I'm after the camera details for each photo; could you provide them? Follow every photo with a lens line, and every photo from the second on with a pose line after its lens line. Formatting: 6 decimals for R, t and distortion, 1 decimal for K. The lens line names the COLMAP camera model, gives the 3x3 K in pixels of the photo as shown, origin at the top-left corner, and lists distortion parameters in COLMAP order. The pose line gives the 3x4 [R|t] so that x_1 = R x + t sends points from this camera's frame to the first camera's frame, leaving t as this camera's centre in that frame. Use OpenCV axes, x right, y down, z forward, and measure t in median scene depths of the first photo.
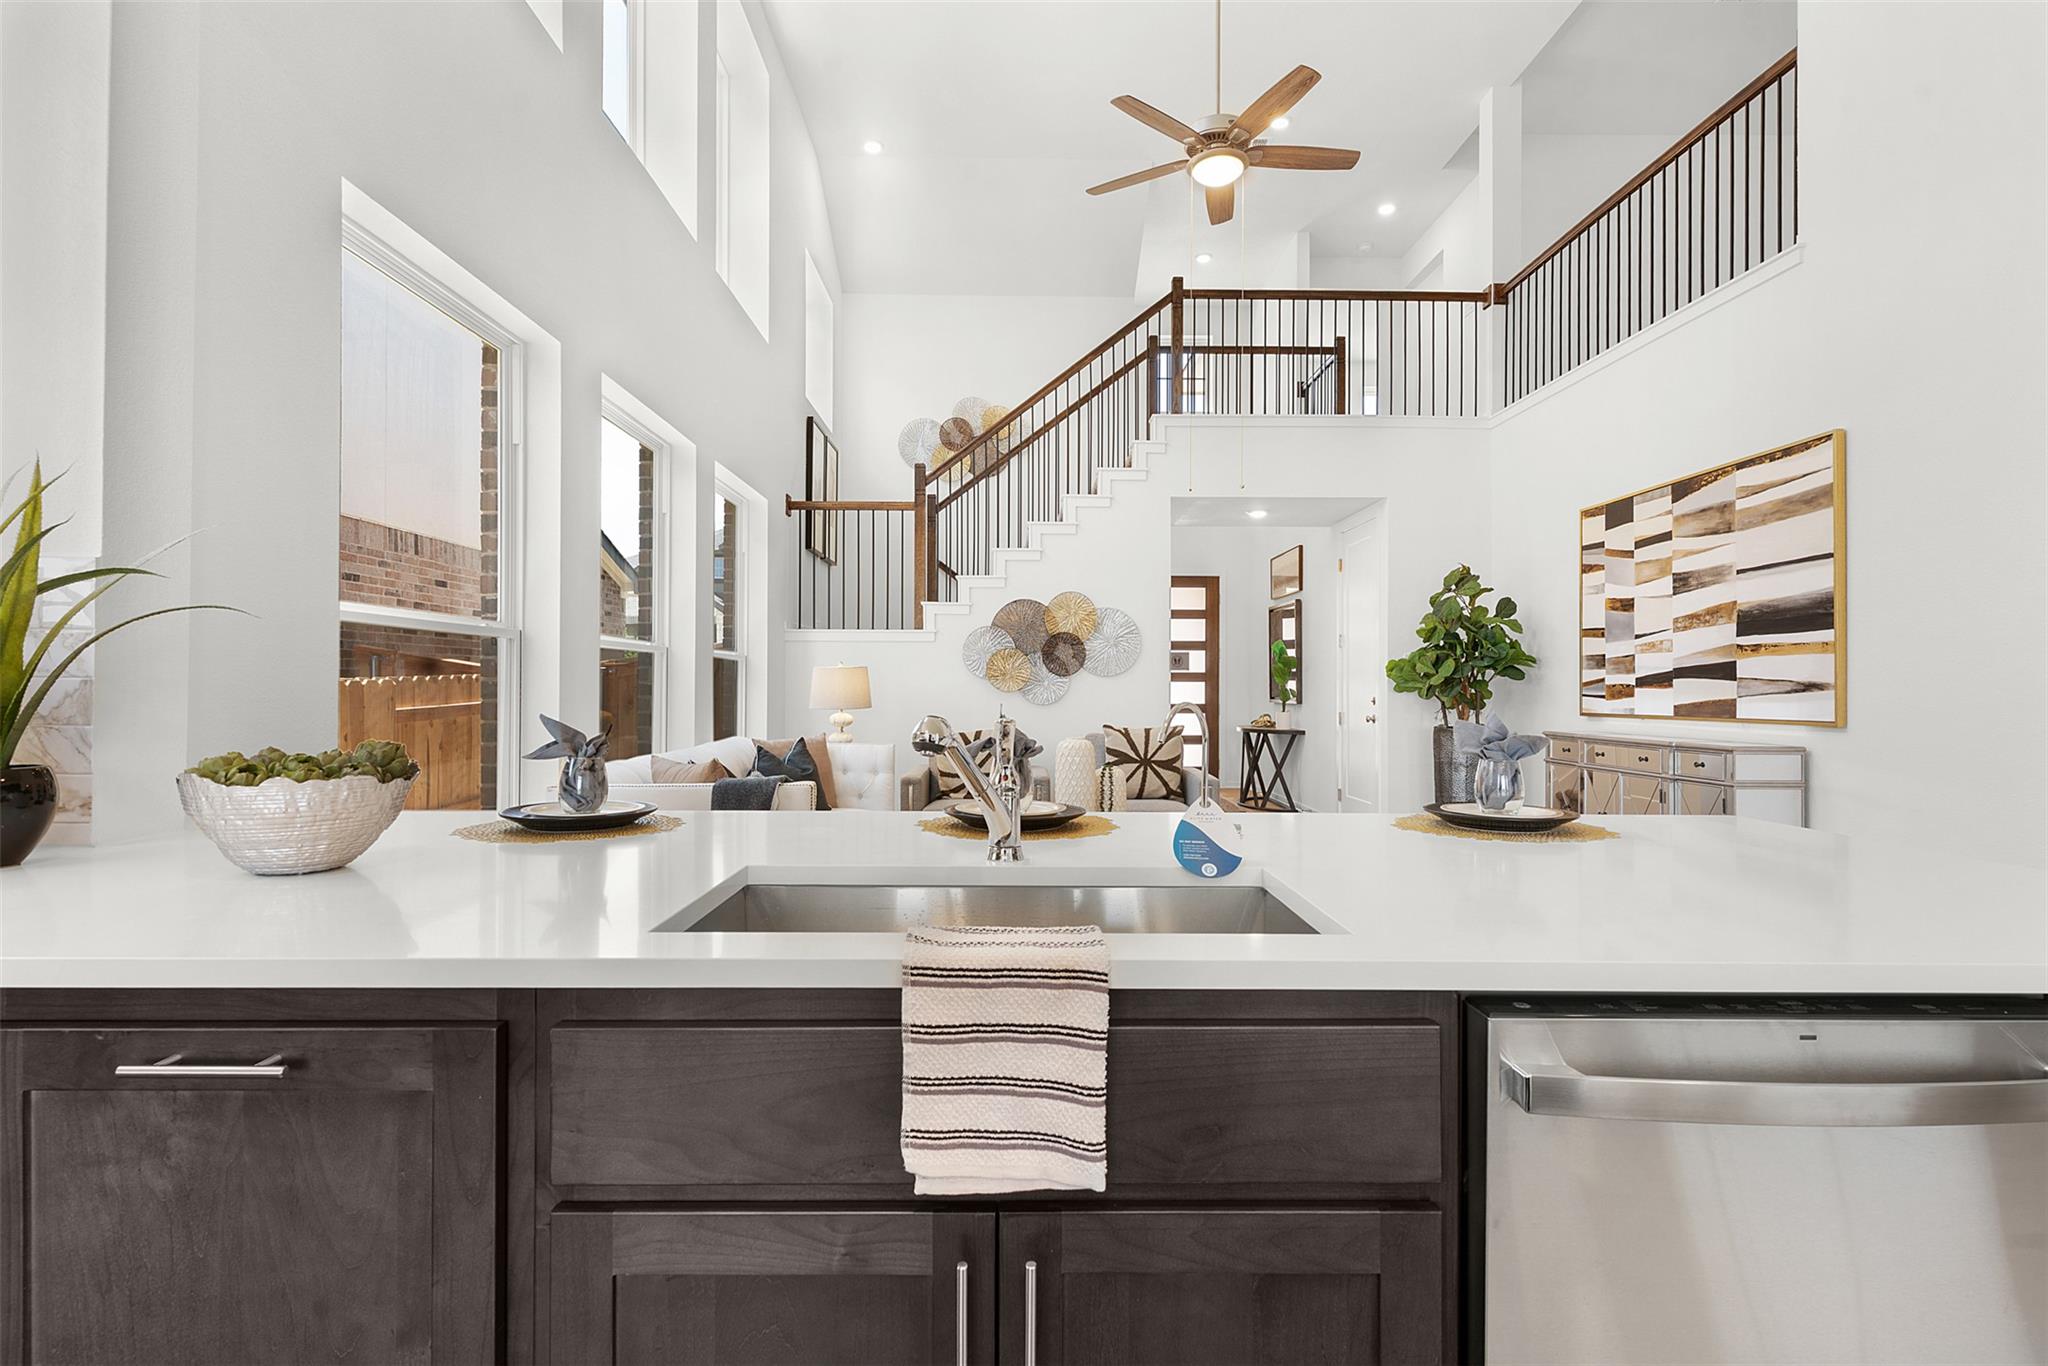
lens RADIAL K [[1000.8, 0, 1038.4], [0, 1000.8, 683.8], [0, 0, 1]] dist [0.010451, 0.000625]
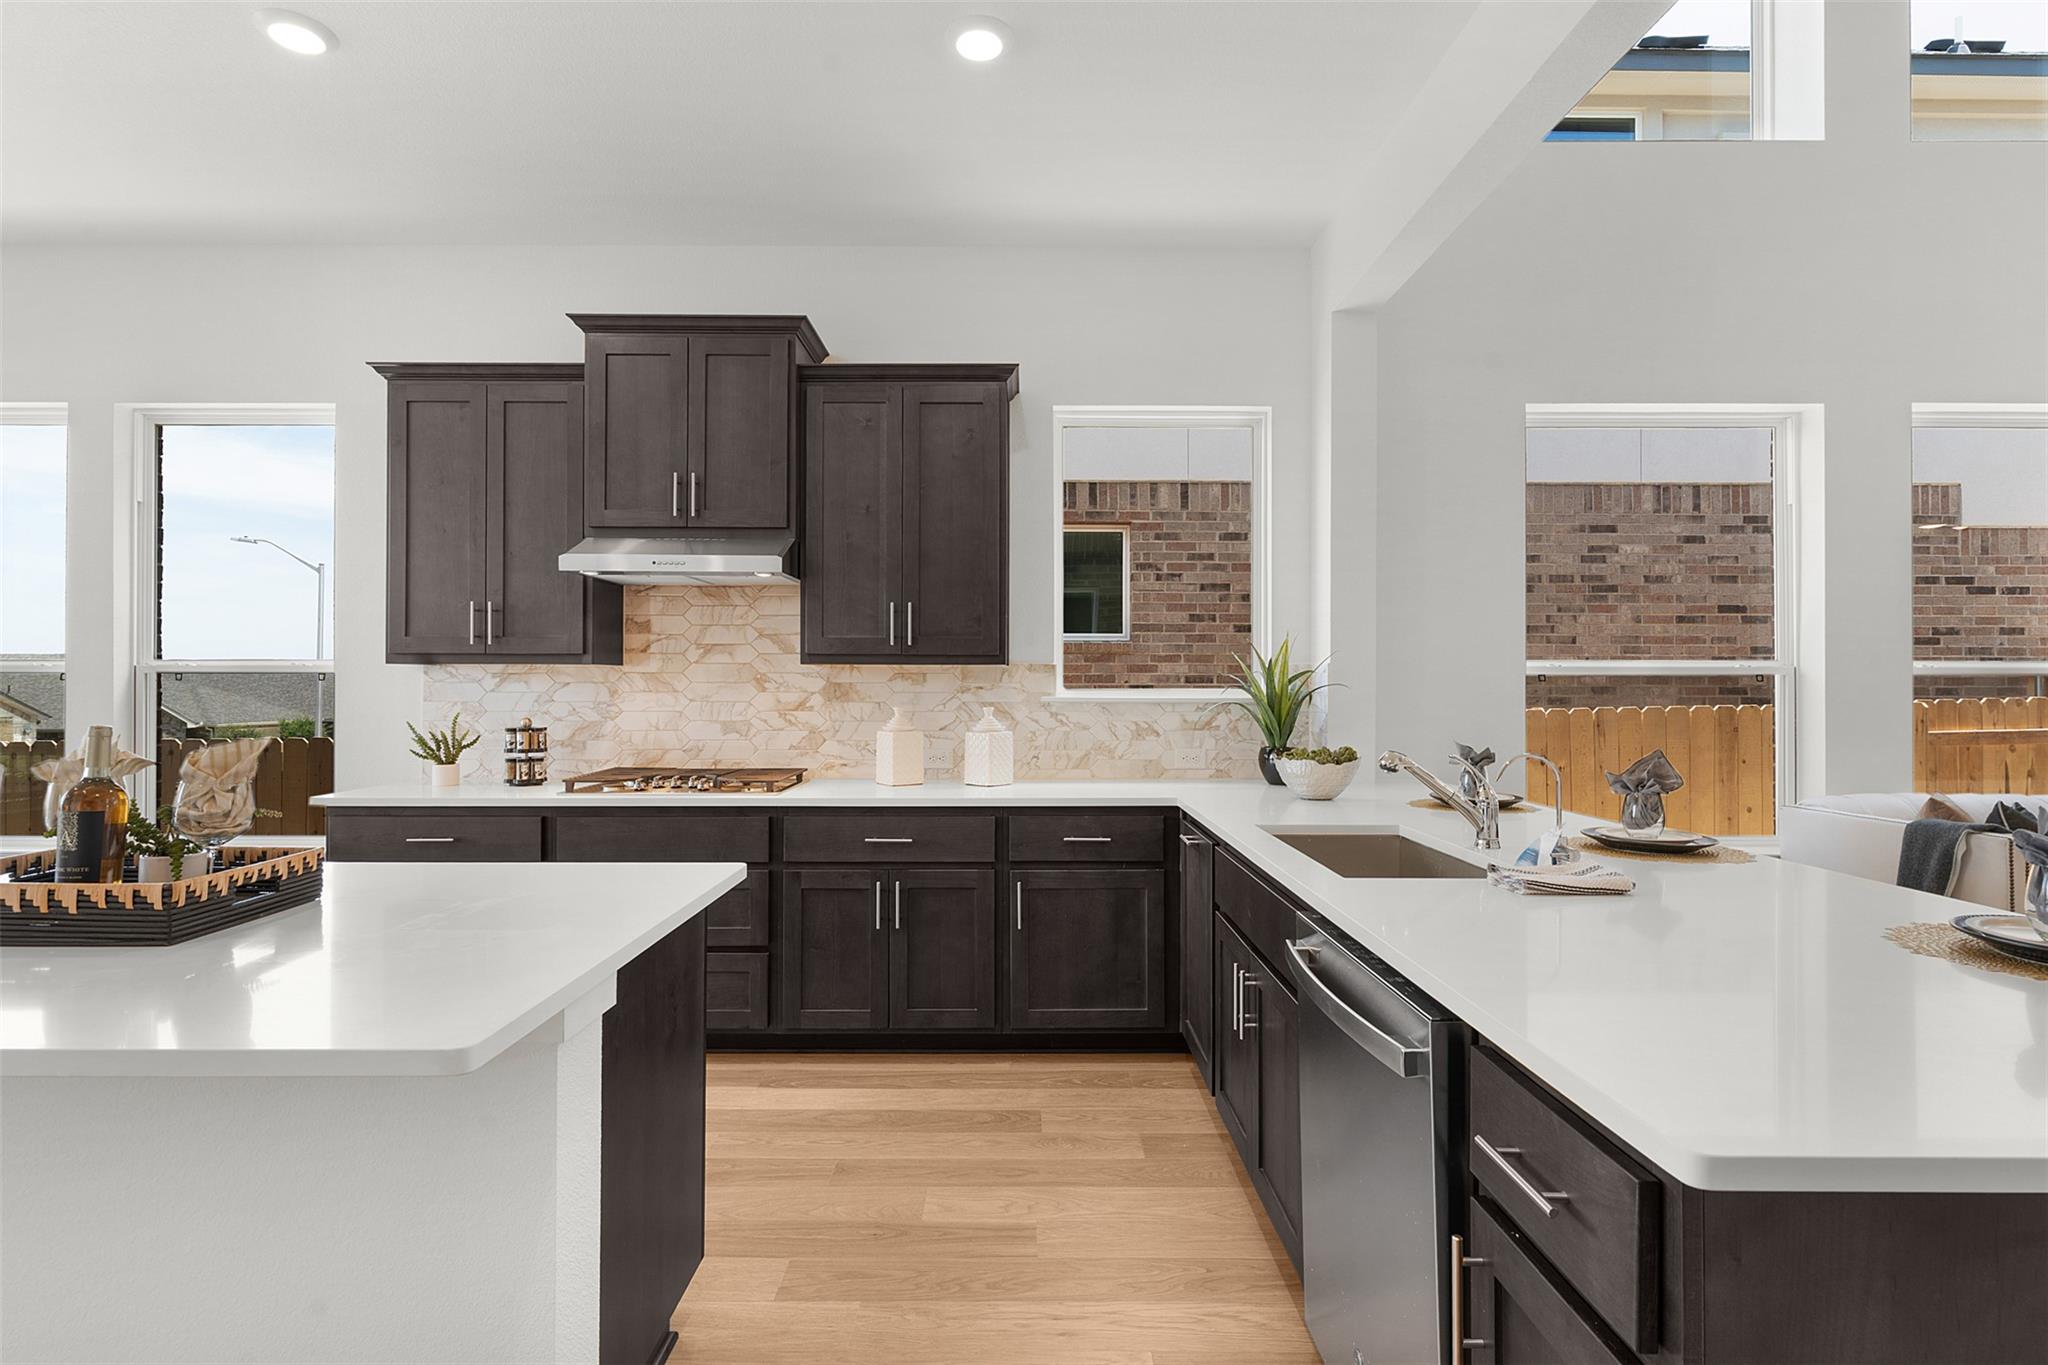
lens RADIAL K [[1000.8, 0, 1009.1], [0, 1000.8, 680.7], [0, 0, 1]] dist [0.010451, 0.000625]
pose [[-0.019992, -0.008126, -0.999767, 0.352599], [-0.001553, 0.999966, -0.008097, -0.014529], [0.999799, 0.001390, -0.020004, 0.072063]]
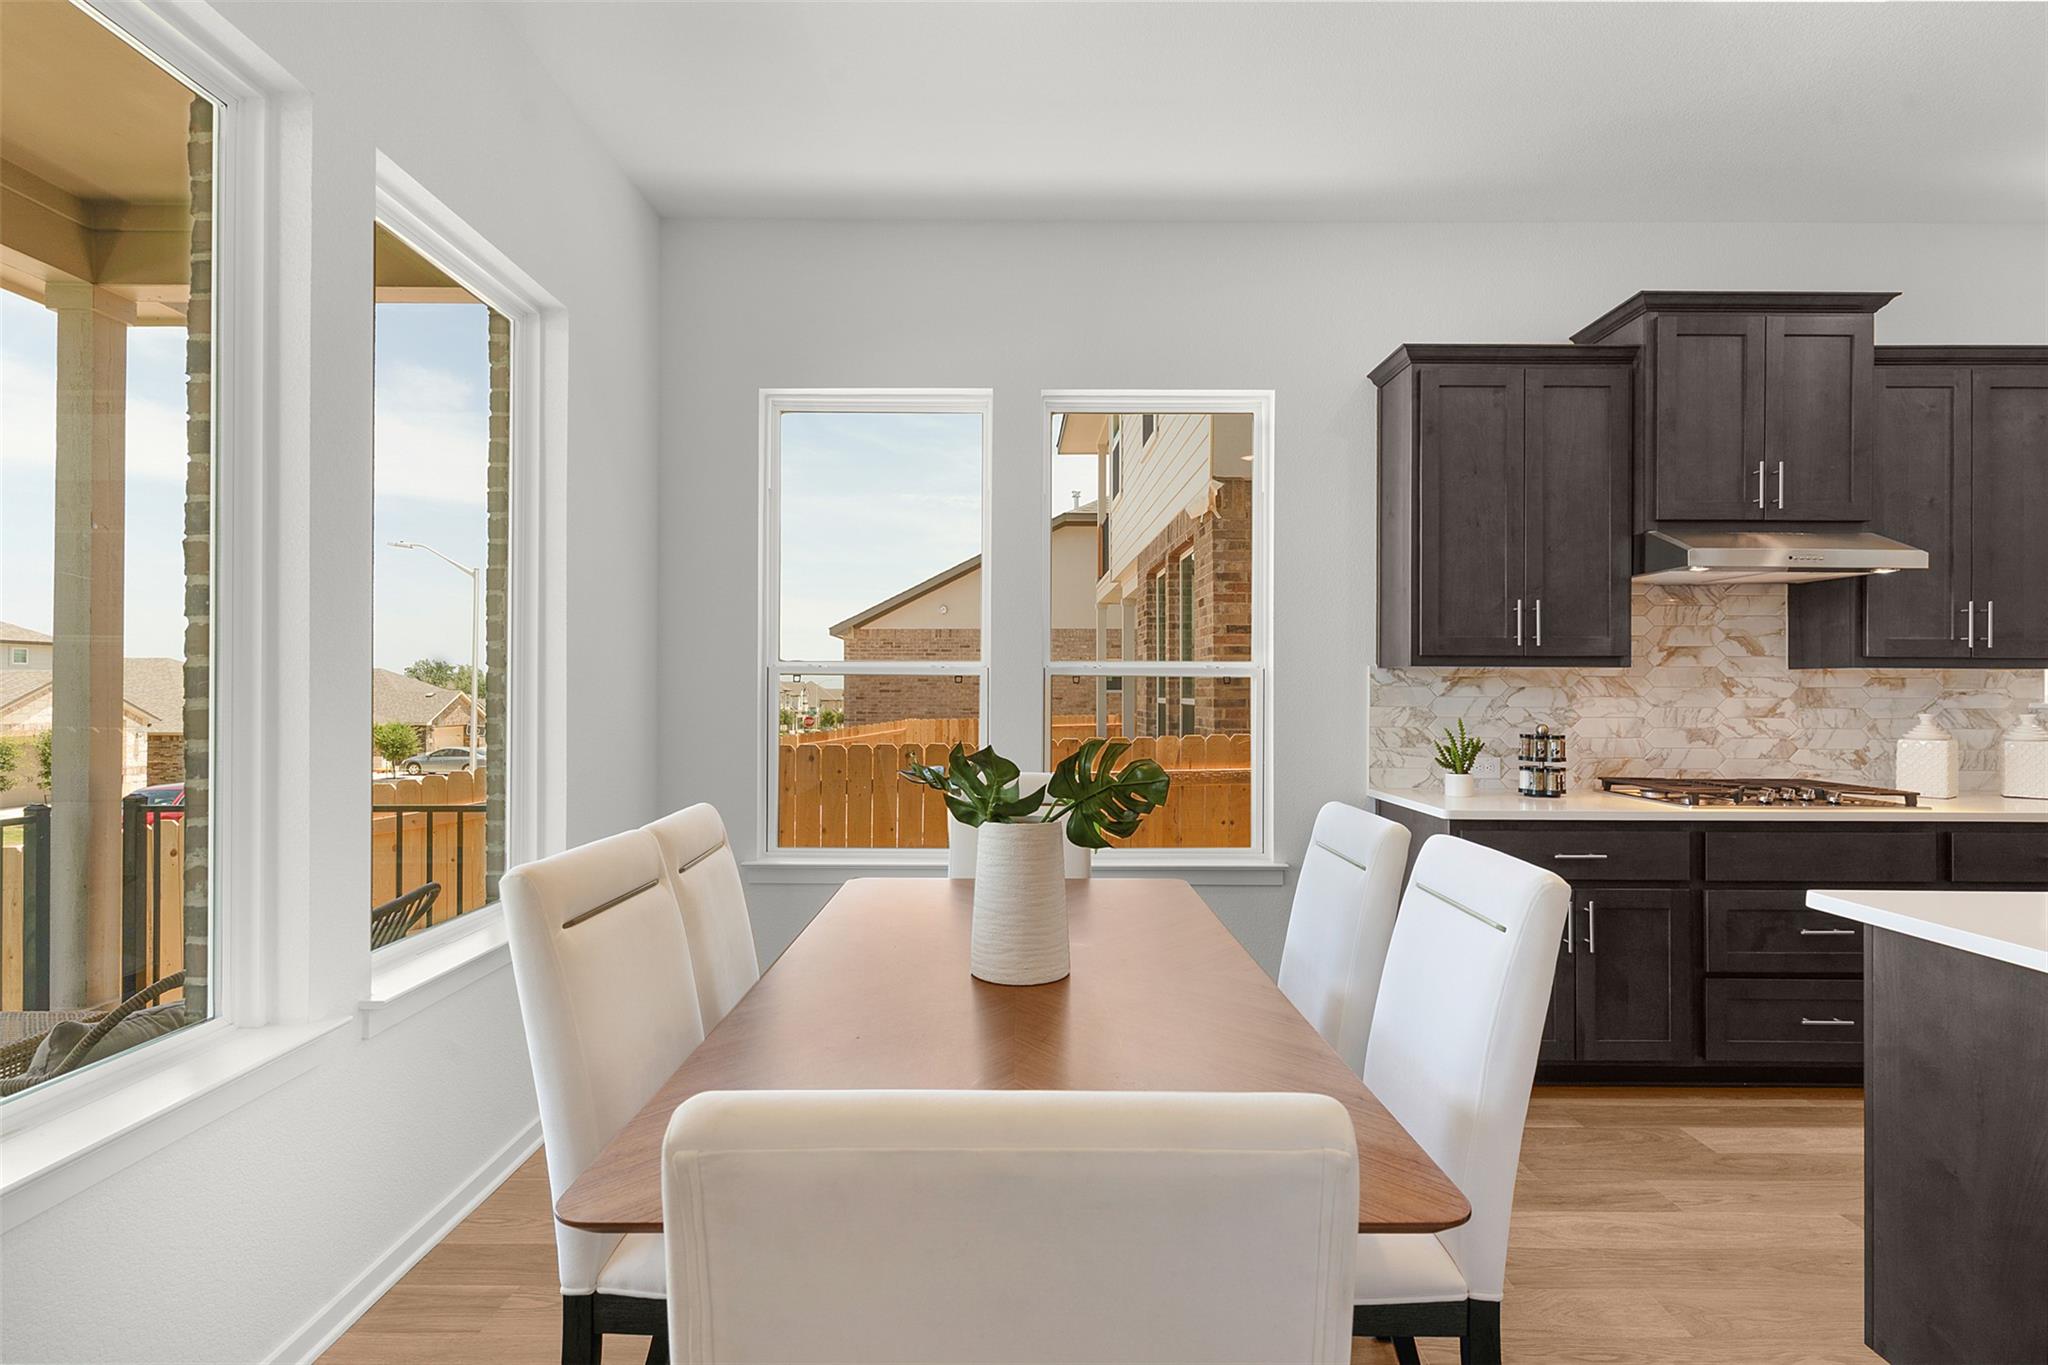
lens RADIAL K [[1000.8, 0, 1002.1], [0, 1000.8, 684.1], [0, 0, 1]] dist [0.010451, 0.000625]
pose [[-0.001640, -0.009999, -0.999949, 0.321852], [-0.004305, 0.999941, -0.009992, -0.012391], [0.999989, 0.004288, -0.001683, -0.512406]]
